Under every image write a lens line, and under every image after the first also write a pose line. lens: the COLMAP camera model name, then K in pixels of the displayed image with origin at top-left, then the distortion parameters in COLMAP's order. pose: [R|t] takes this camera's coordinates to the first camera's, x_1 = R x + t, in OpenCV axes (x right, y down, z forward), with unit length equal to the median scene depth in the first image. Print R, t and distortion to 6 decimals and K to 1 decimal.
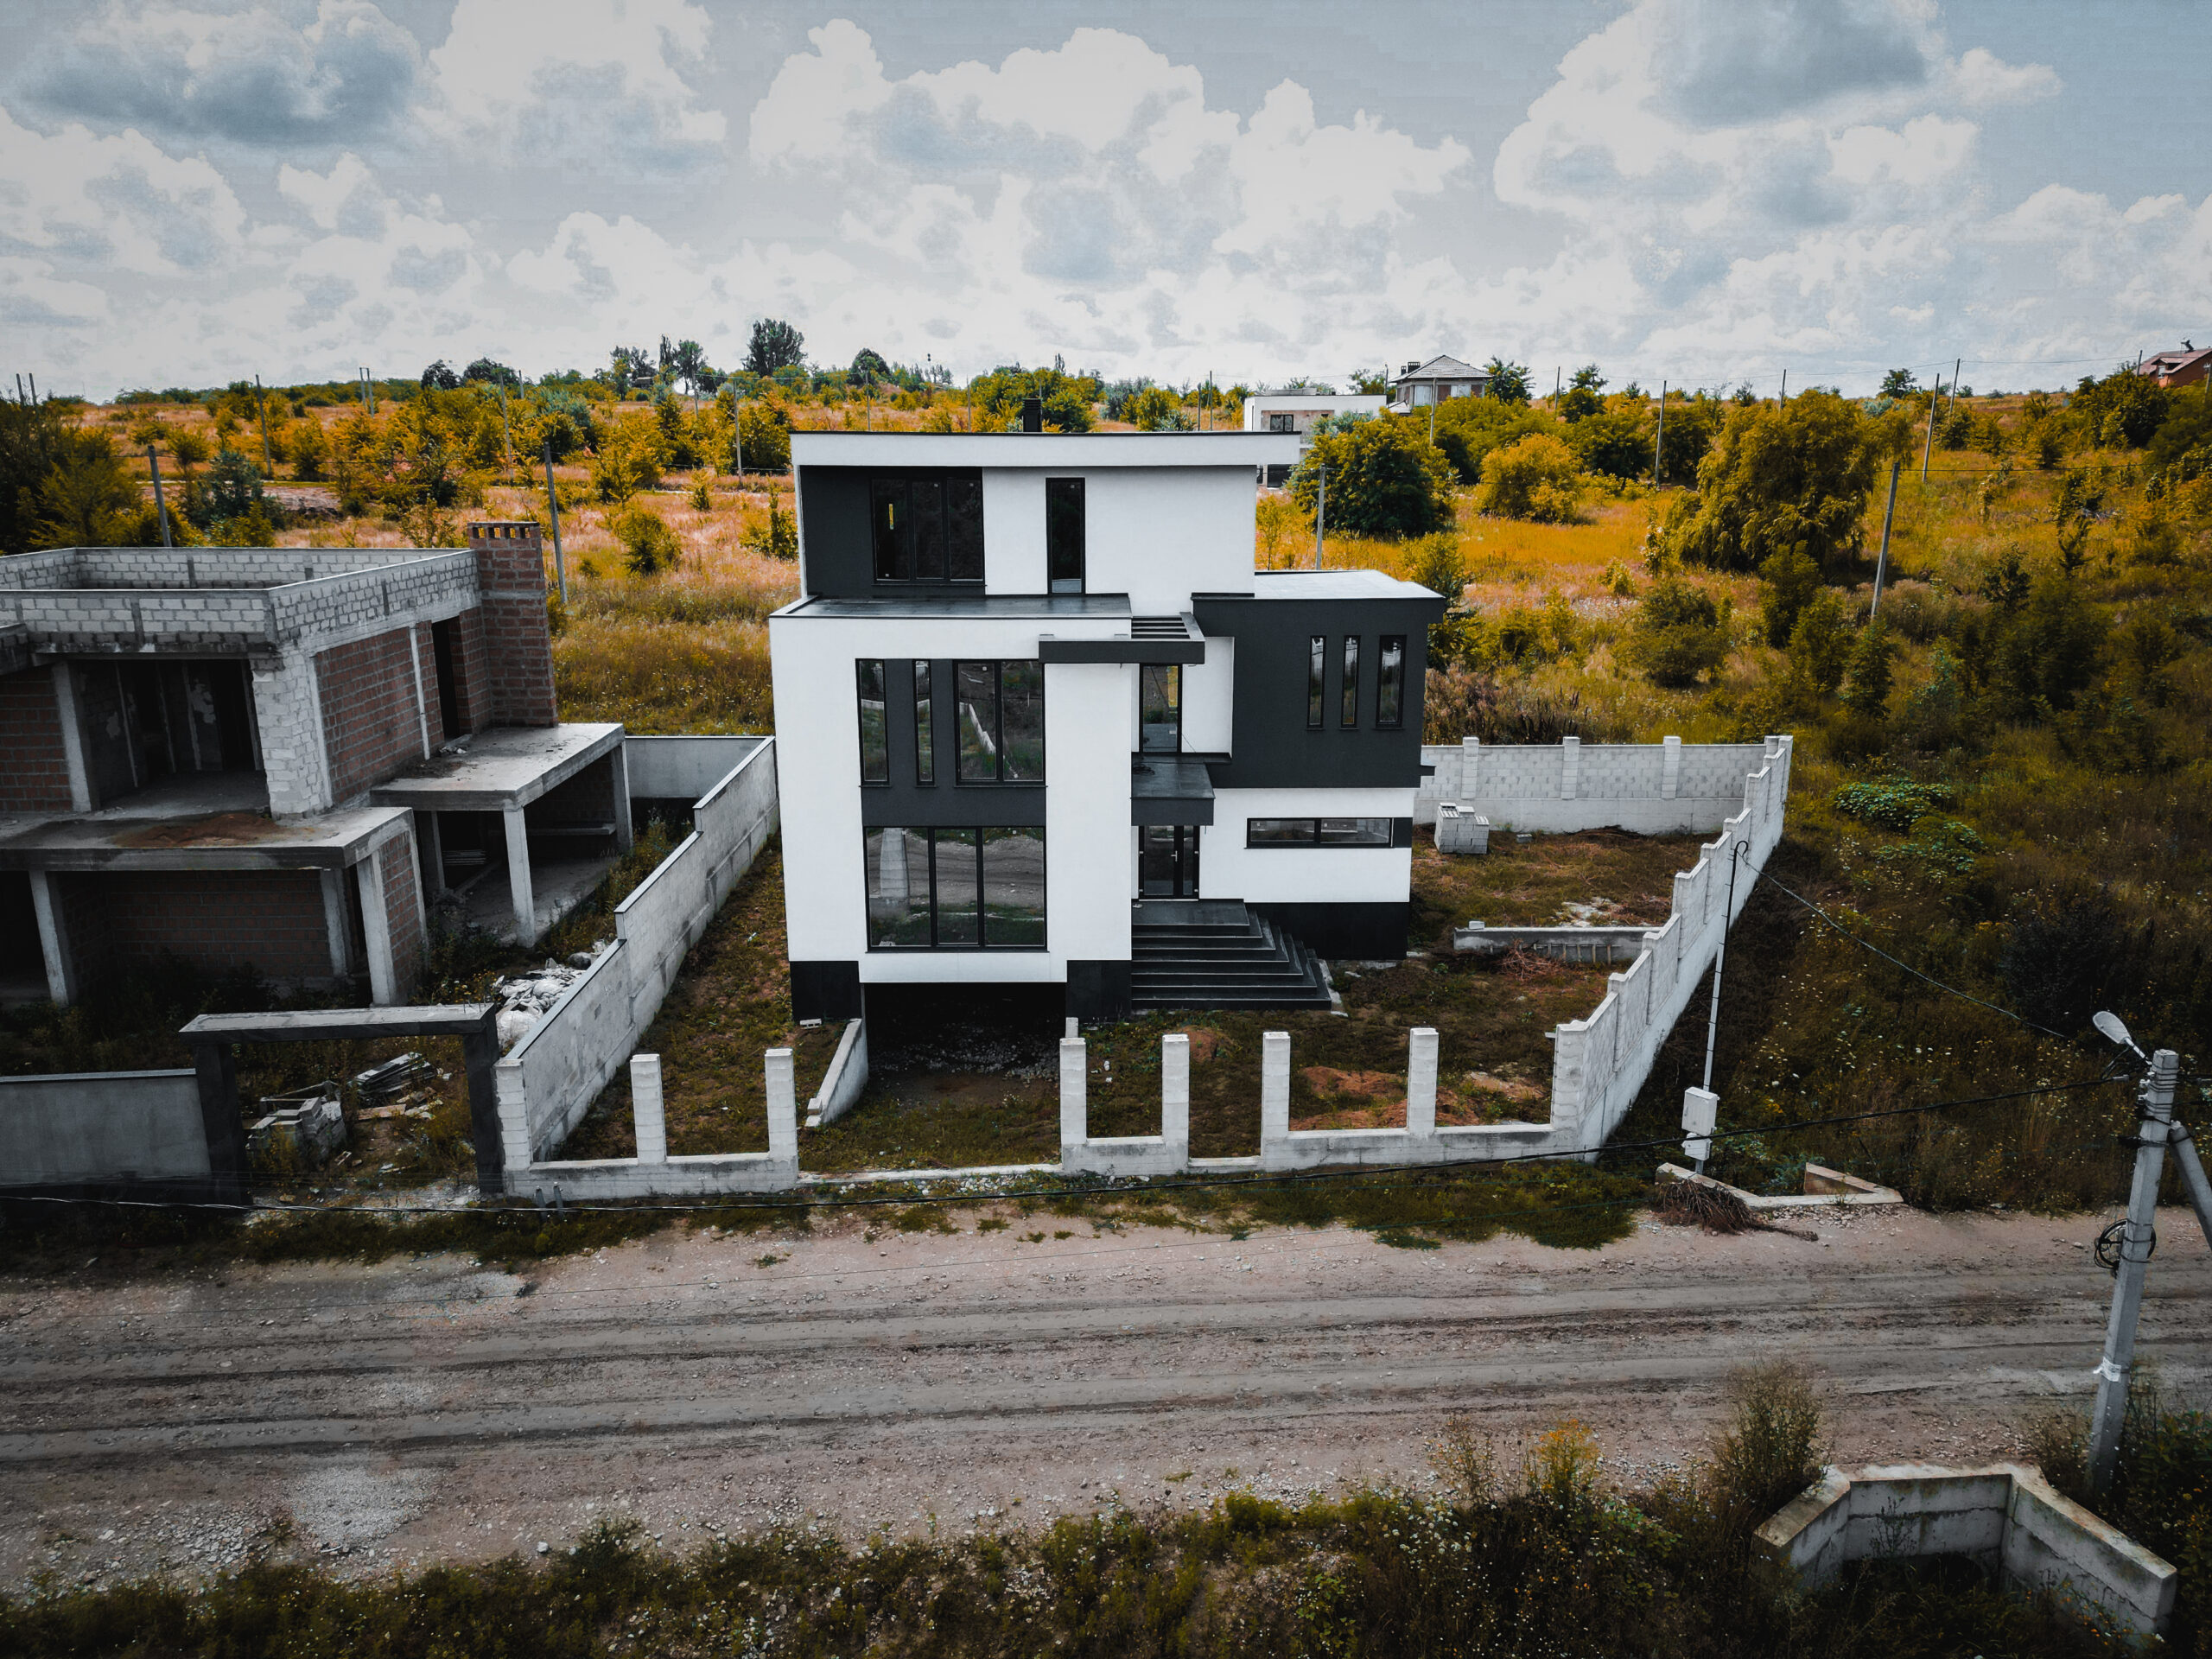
lens RADIAL K [[1541.7, 0, 1101.7], [0, 1541.7, 822.5], [0, 0, 1]] dist [0.071376, -0.067228]
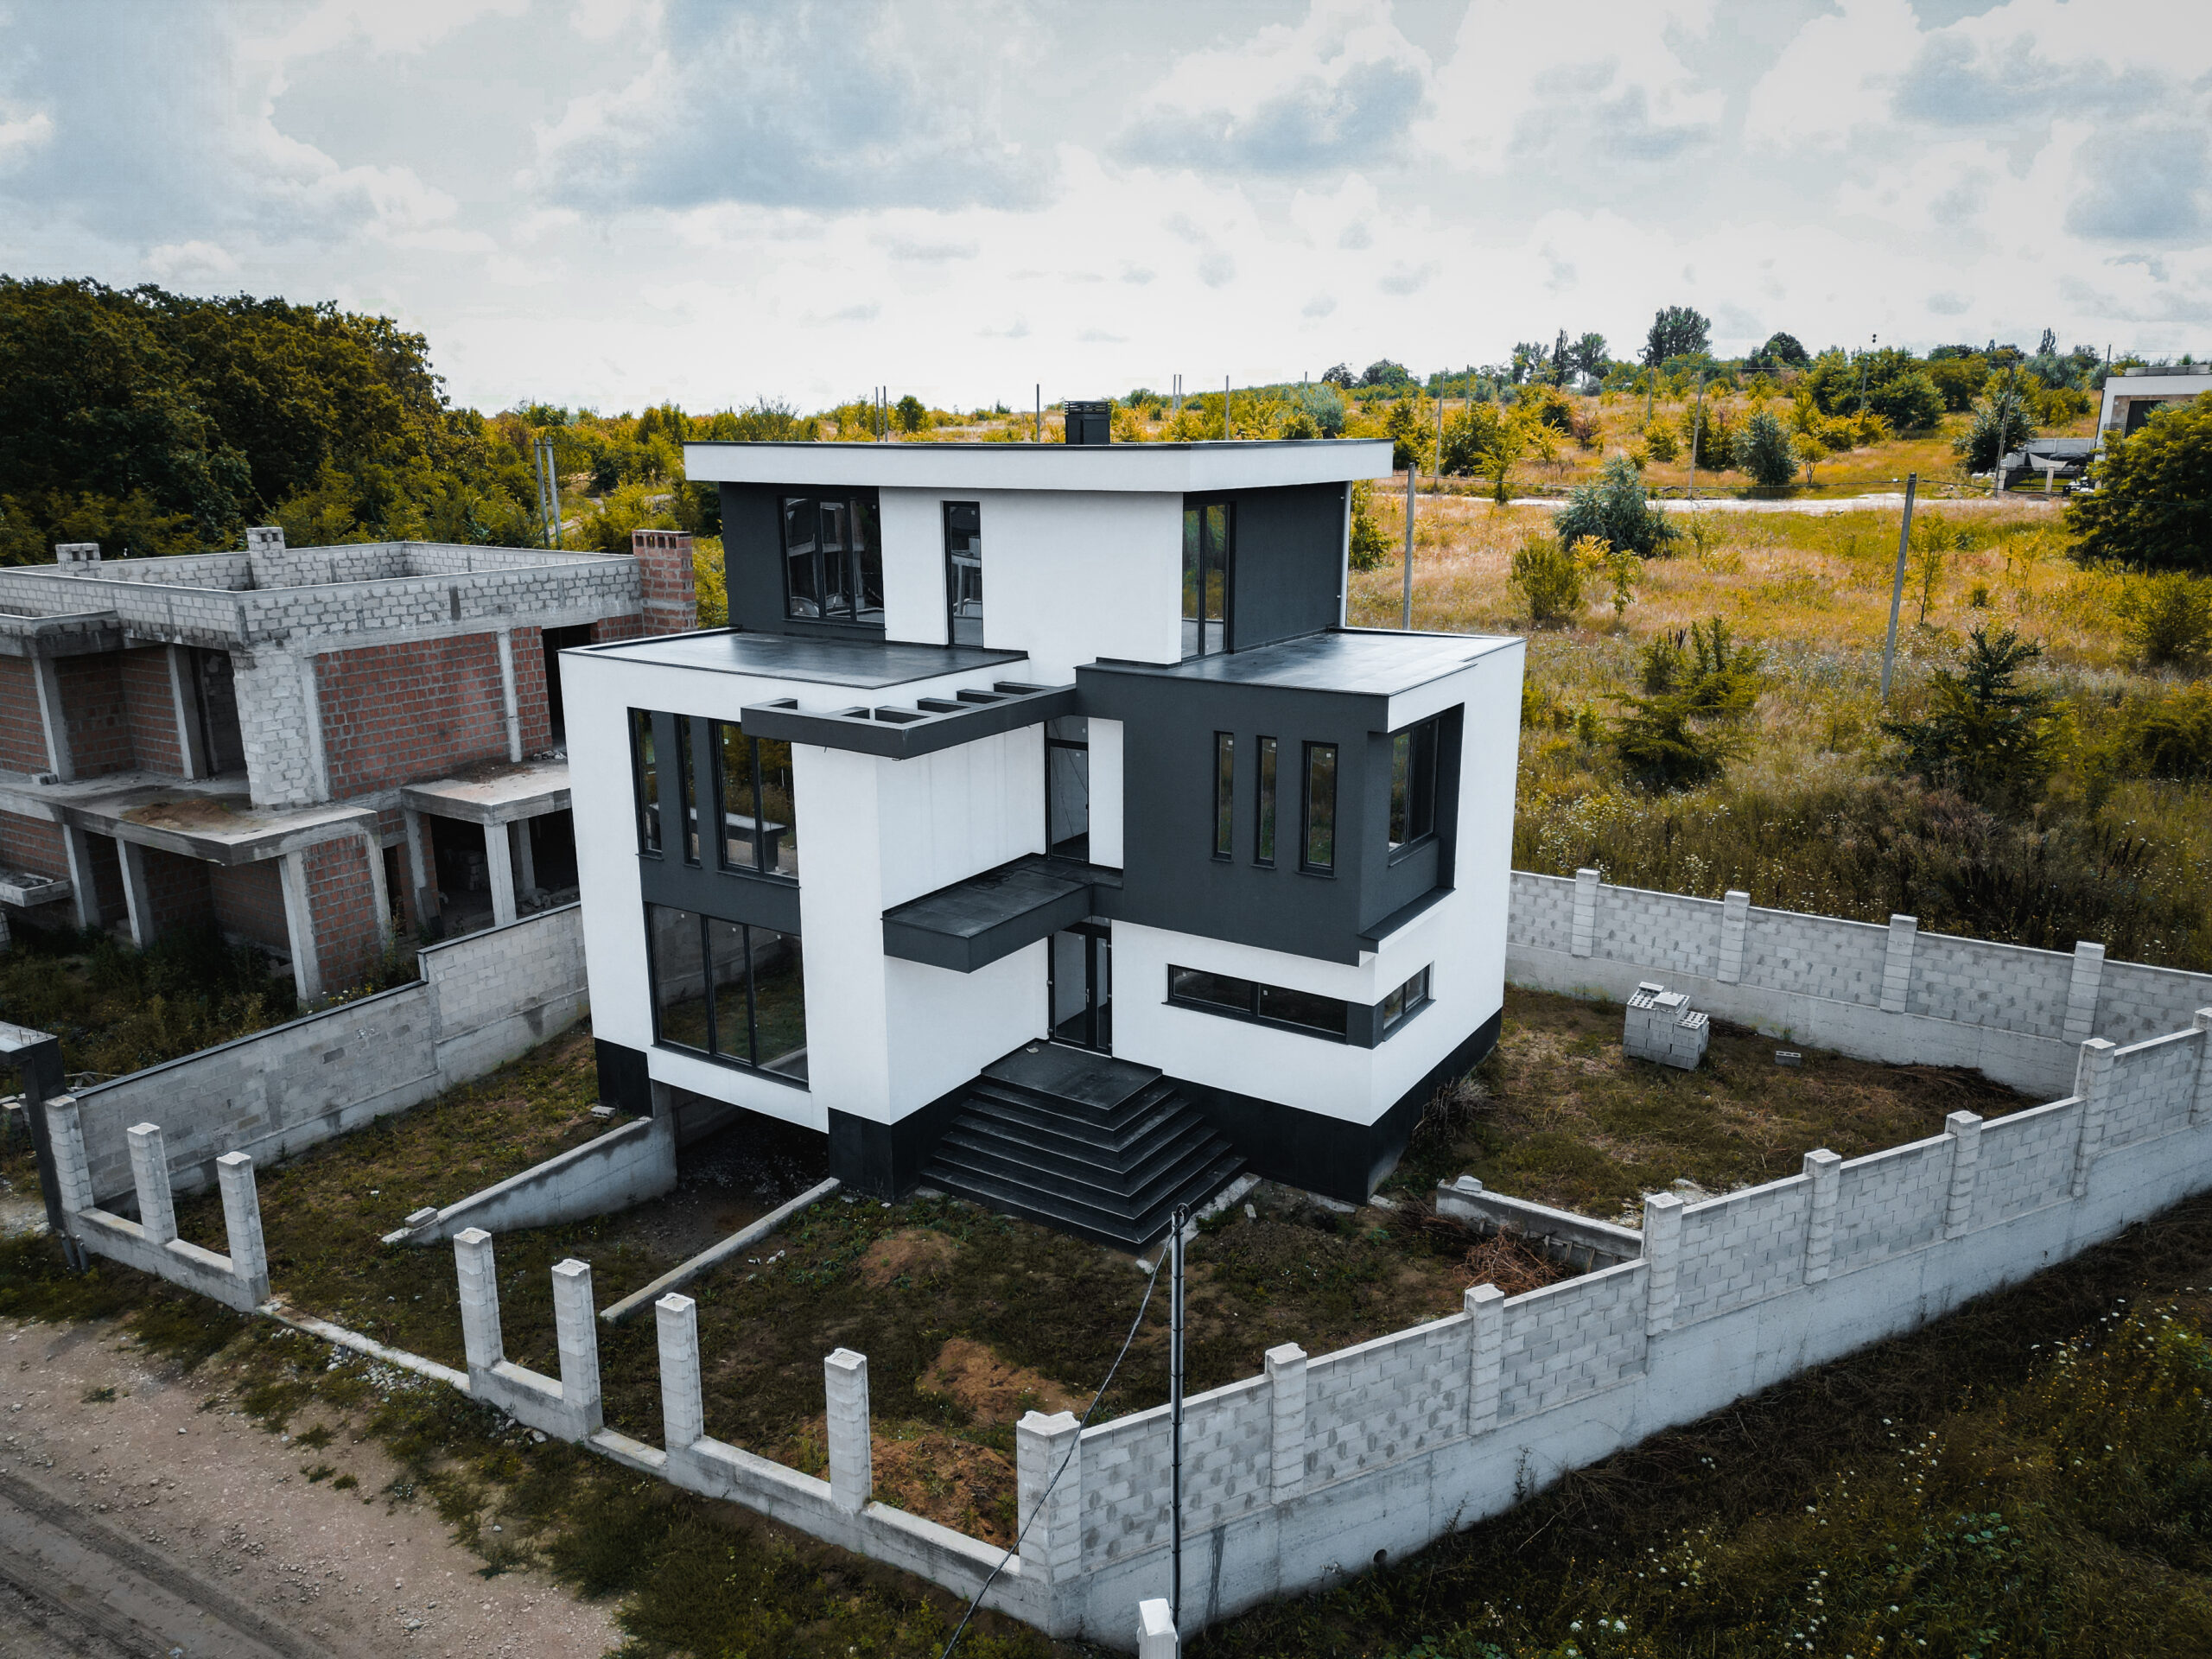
lens RADIAL K [[1541.7, 0, 1101.7], [0, 1541.7, 822.5], [0, 0, 1]] dist [0.071376, -0.067228]
pose [[0.841786, 0.131319, -0.523595, 0.465562], [-0.129700, 0.990748, 0.039963, -0.099659], [0.523999, 0.034270, 0.851029, 0.365462]]
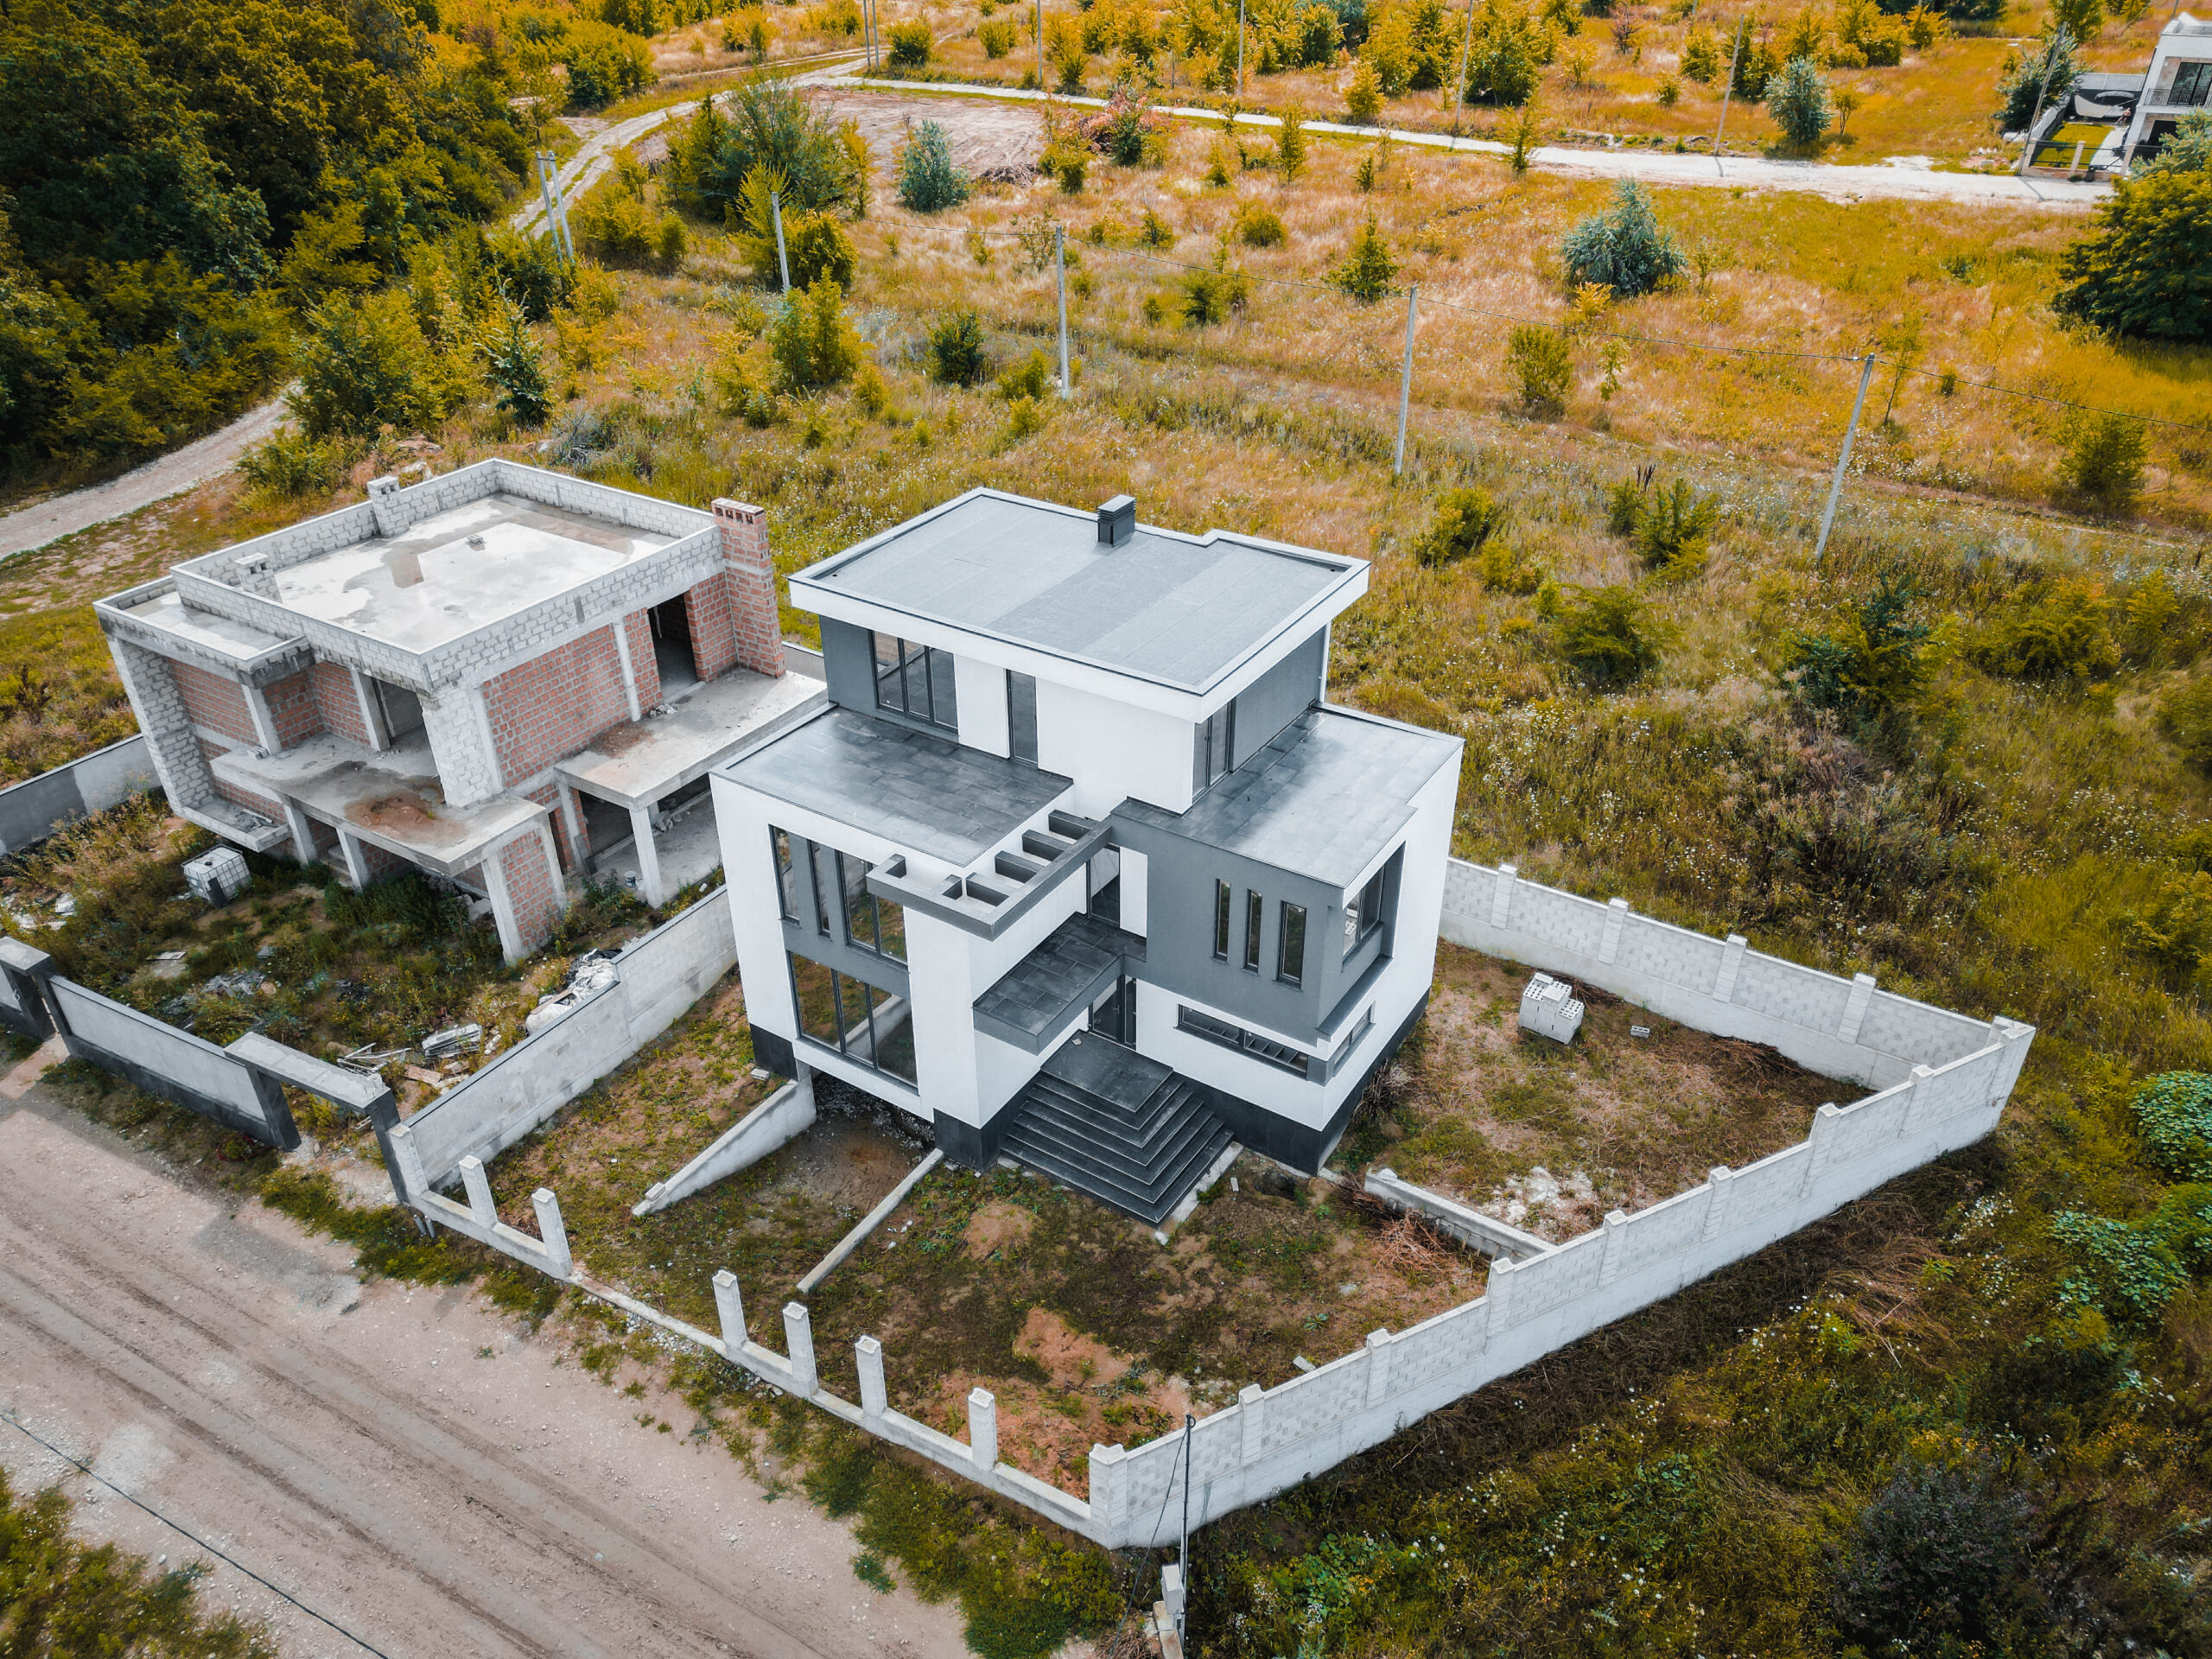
lens RADIAL K [[1541.7, 0, 1101.7], [0, 1541.7, 822.5], [0, 0, 1]] dist [0.071376, -0.067228]
pose [[0.842326, 0.281779, -0.459443, 0.499697], [-0.128706, 0.932948, 0.336218, -0.460532], [0.523375, -0.224072, 0.822113, 0.184611]]
